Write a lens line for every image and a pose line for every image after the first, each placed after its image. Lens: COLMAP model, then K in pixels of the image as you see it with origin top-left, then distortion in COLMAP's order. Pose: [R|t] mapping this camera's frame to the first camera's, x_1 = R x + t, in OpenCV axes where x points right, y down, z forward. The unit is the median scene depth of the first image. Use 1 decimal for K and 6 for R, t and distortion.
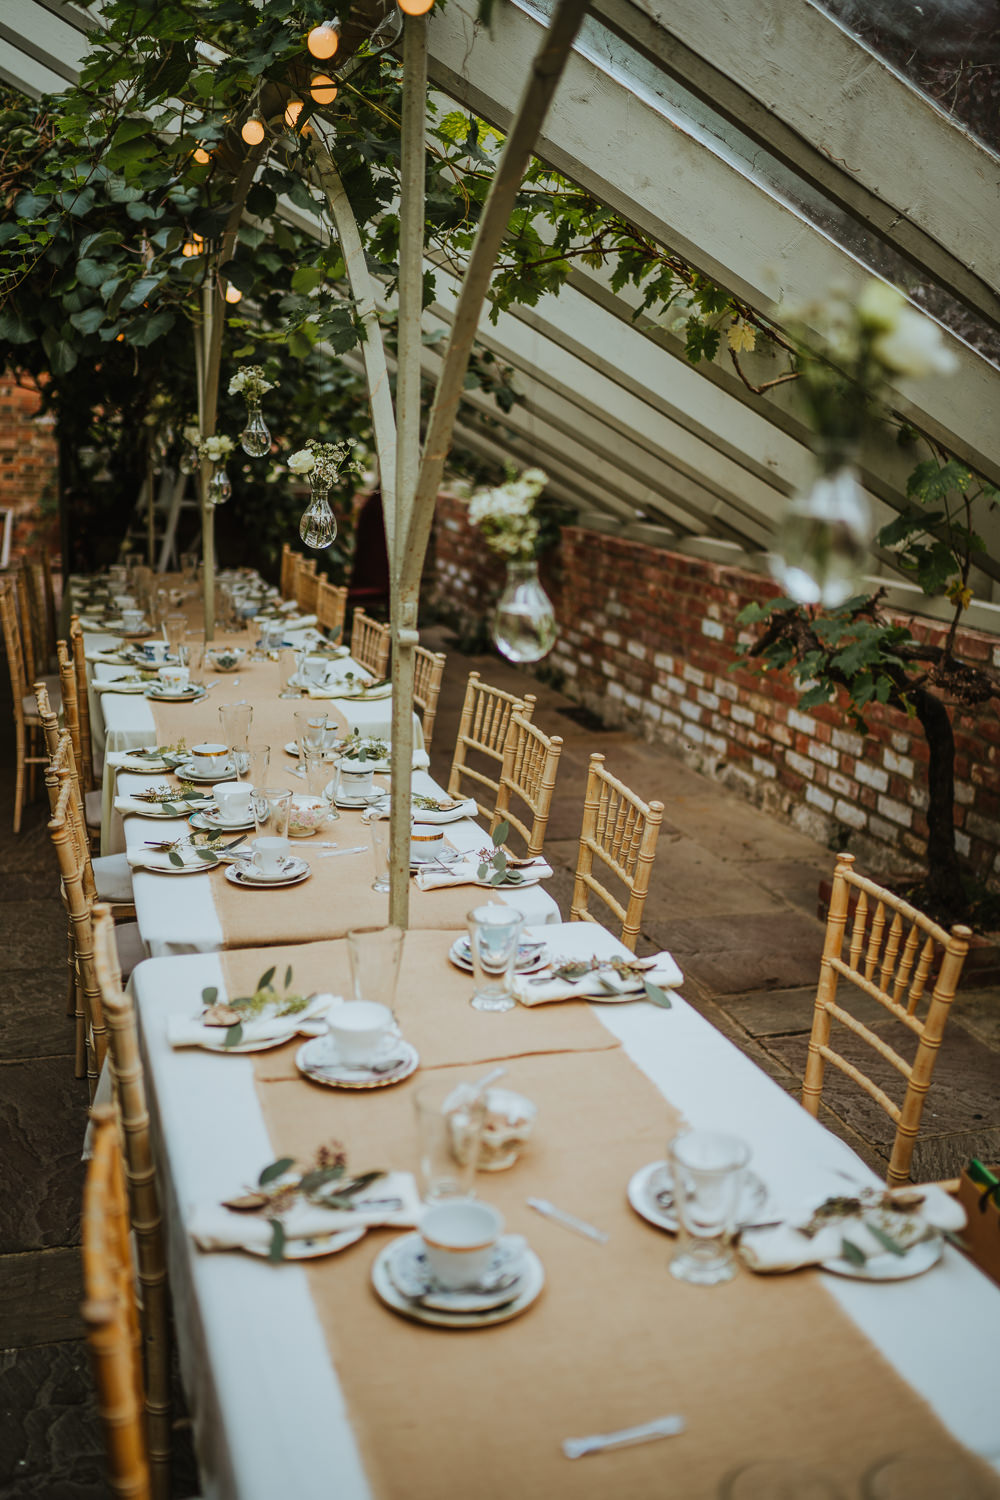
lens RADIAL K [[1457.1, 0, 500.0], [0, 1457.1, 750.0], [0, 0, 1]] dist [-0.093120, 0.080315]
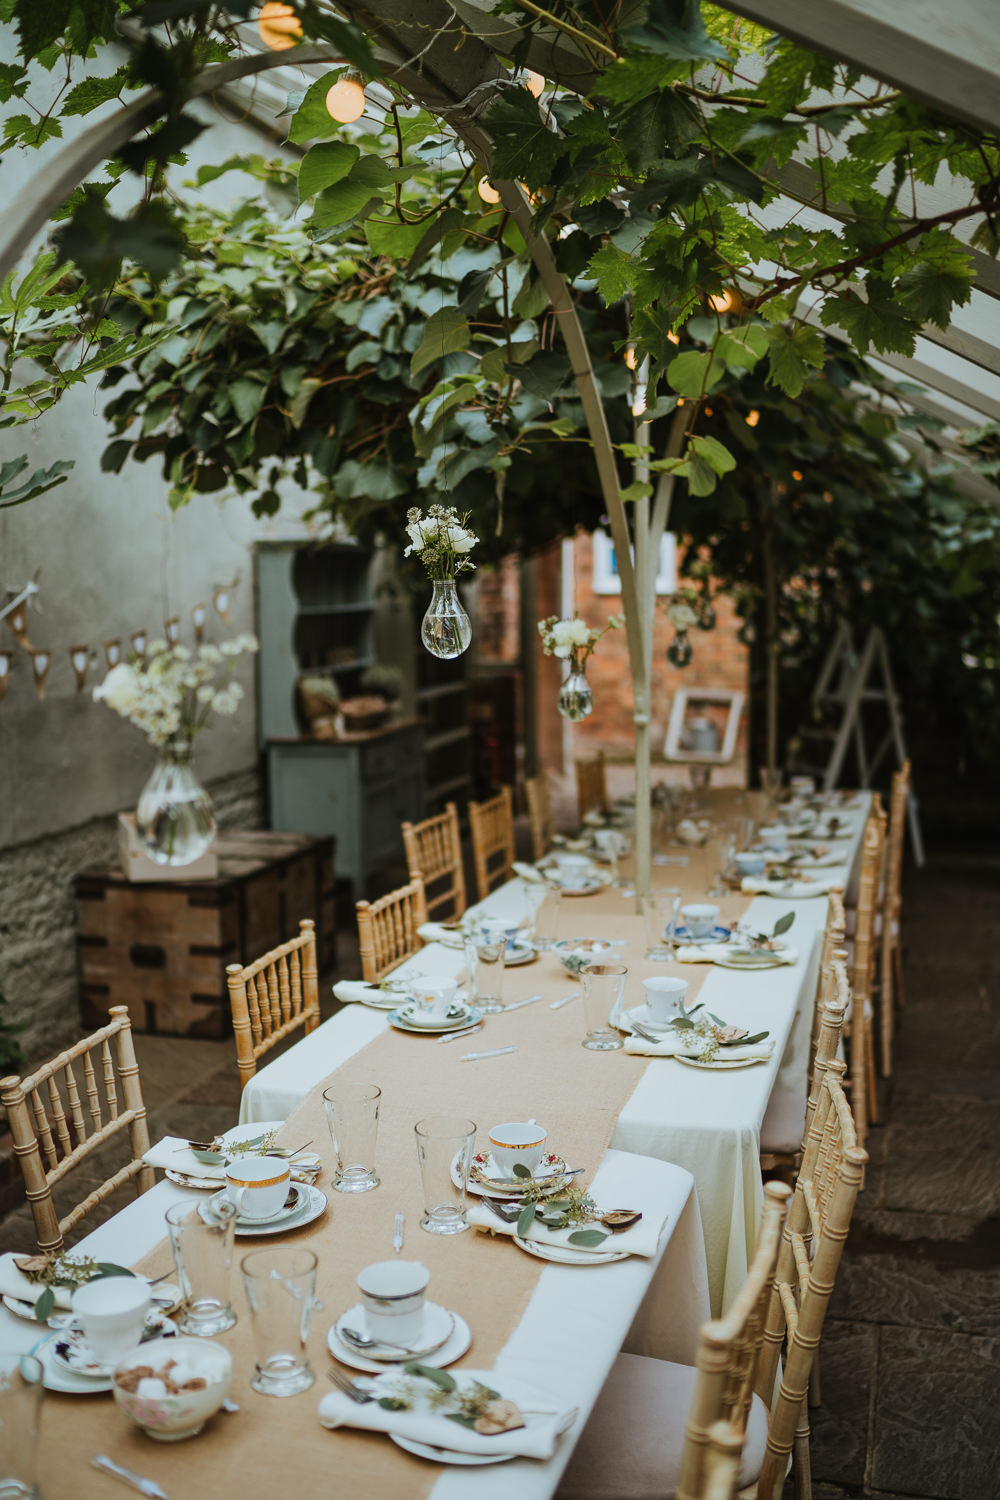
lens RADIAL K [[1500.2, 0, 499.8], [0, 1500.2, 767.4], [0, 0, 1]] dist [-0.139740, 0.113252]
pose [[0.834310, 0.029545, -0.550503, 0.149394], [-0.089129, 0.992655, -0.081805, -0.090315], [0.544042, 0.117317, 0.830816, 0.416494]]
